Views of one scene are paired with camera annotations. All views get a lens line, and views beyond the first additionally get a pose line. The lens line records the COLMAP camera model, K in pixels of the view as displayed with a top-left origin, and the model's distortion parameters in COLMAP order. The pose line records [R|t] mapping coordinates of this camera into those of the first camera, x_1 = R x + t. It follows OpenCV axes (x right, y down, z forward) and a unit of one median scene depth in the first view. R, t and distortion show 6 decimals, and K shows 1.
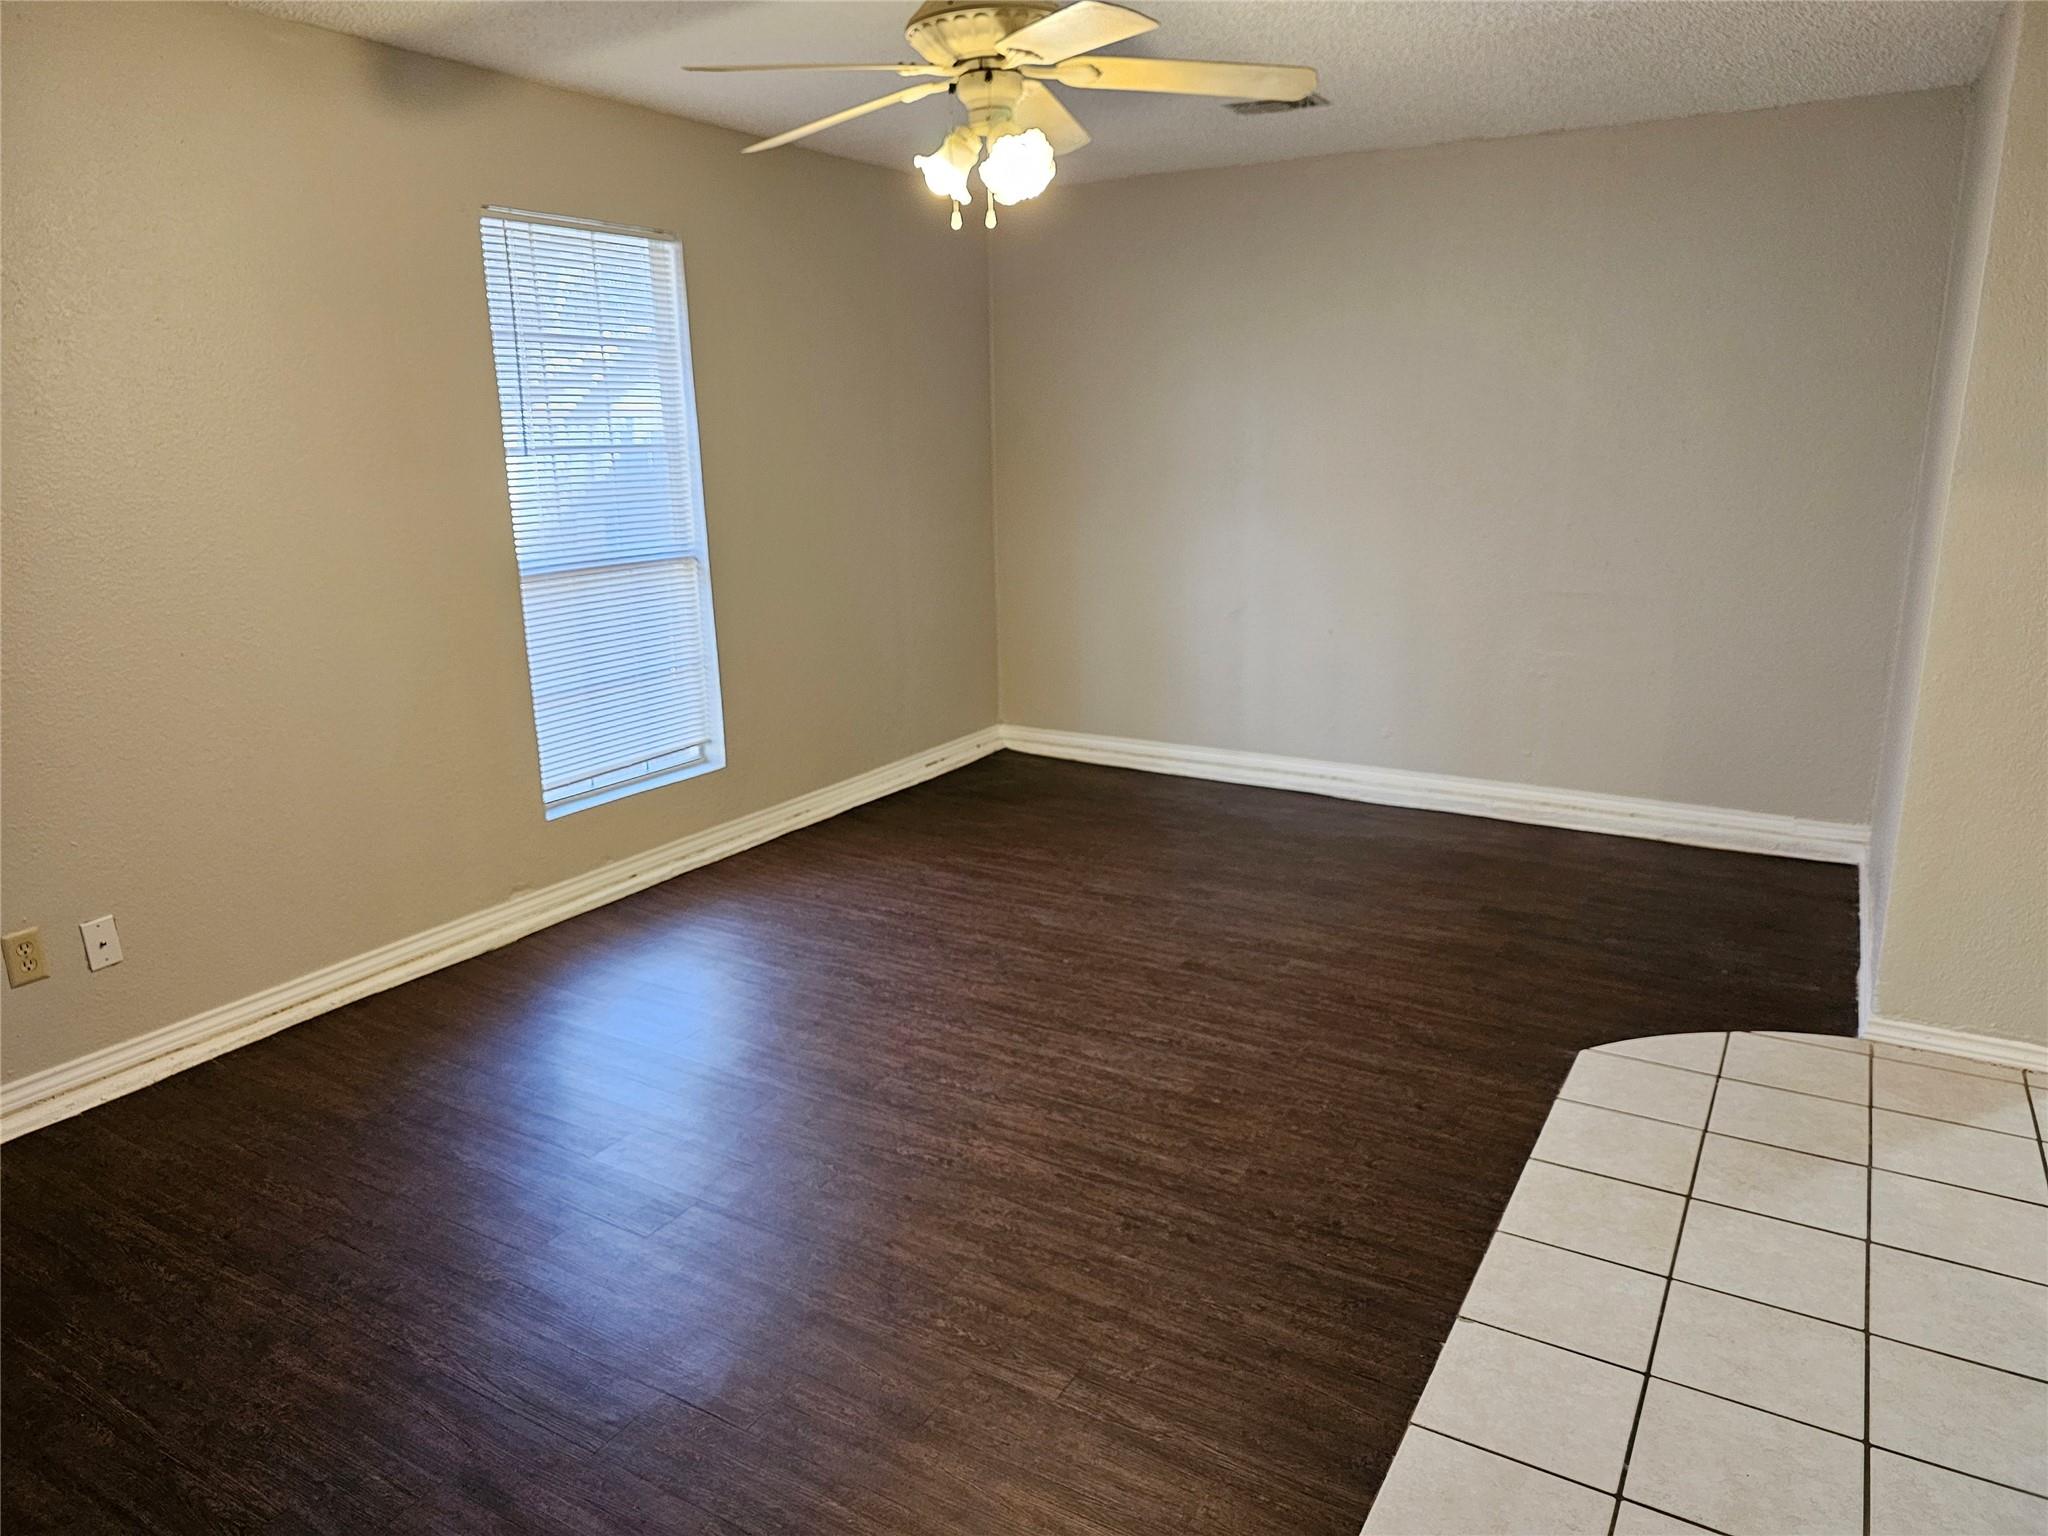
lens RADIAL K [[1383.0, 0, 1005.9], [0, 1383.0, 774.2], [0, 0, 1]] dist [0.052611, -0.009418]
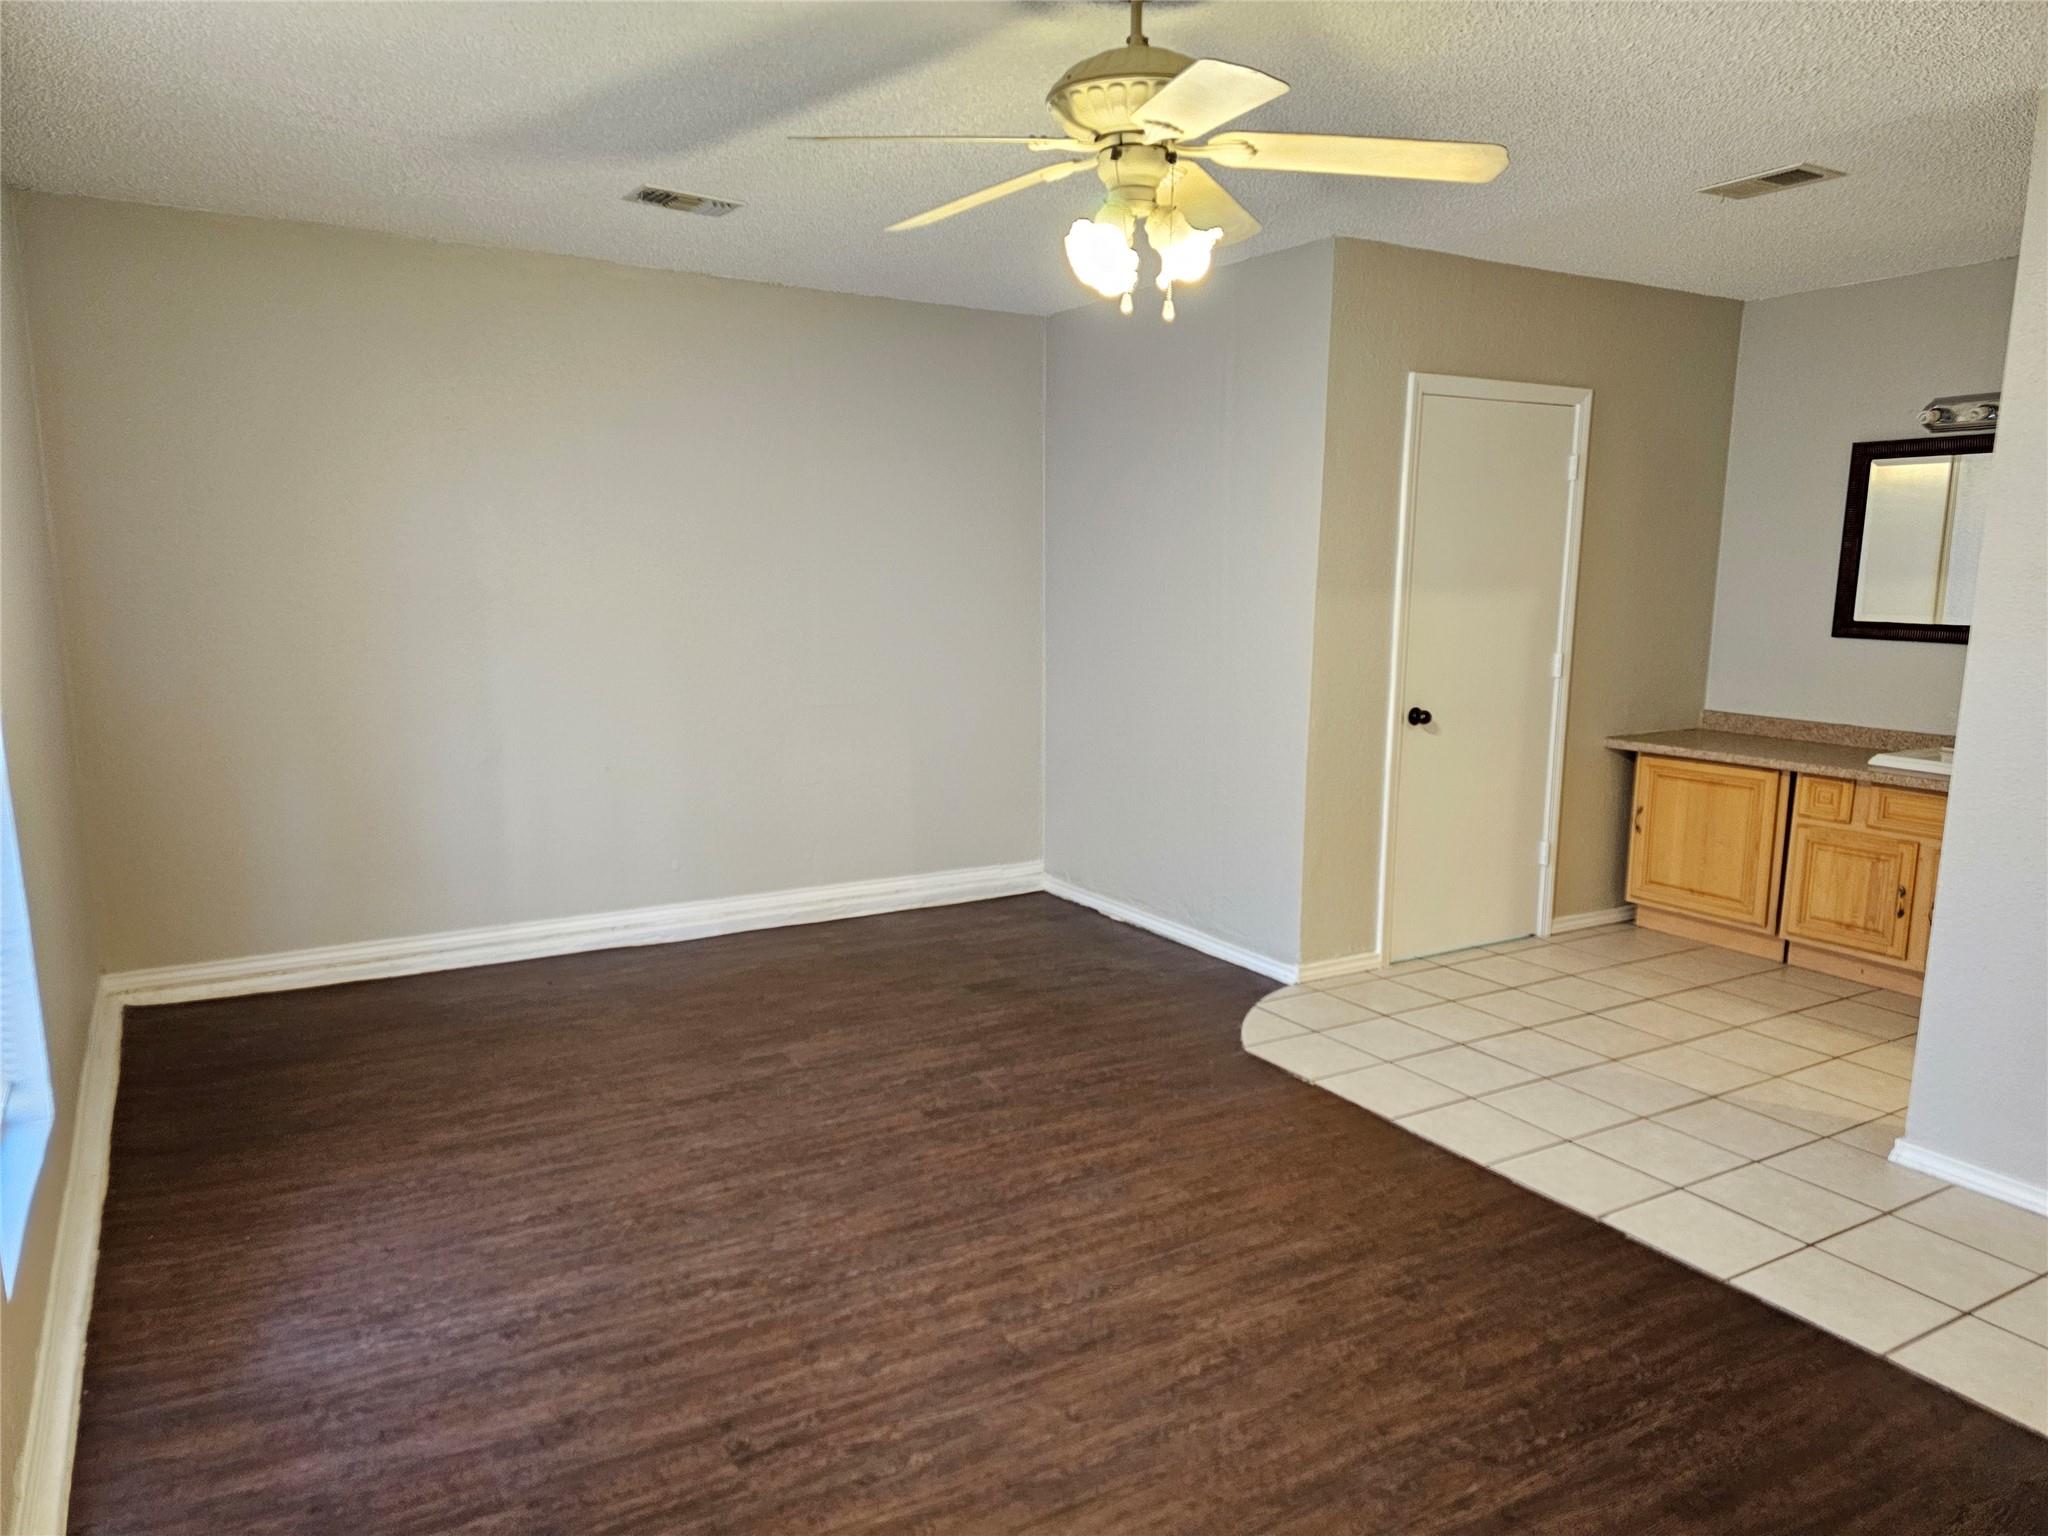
lens RADIAL K [[1383.0, 0, 1026.6], [0, 1383.0, 777.5], [0, 0, 1]] dist [0.052611, -0.009418]
pose [[0.469834, -0.126436, 0.873653, -0.567826], [0.206861, 0.977902, 0.030277, -0.088314], [-0.858175, 0.166500, 0.485606, 0.429308]]
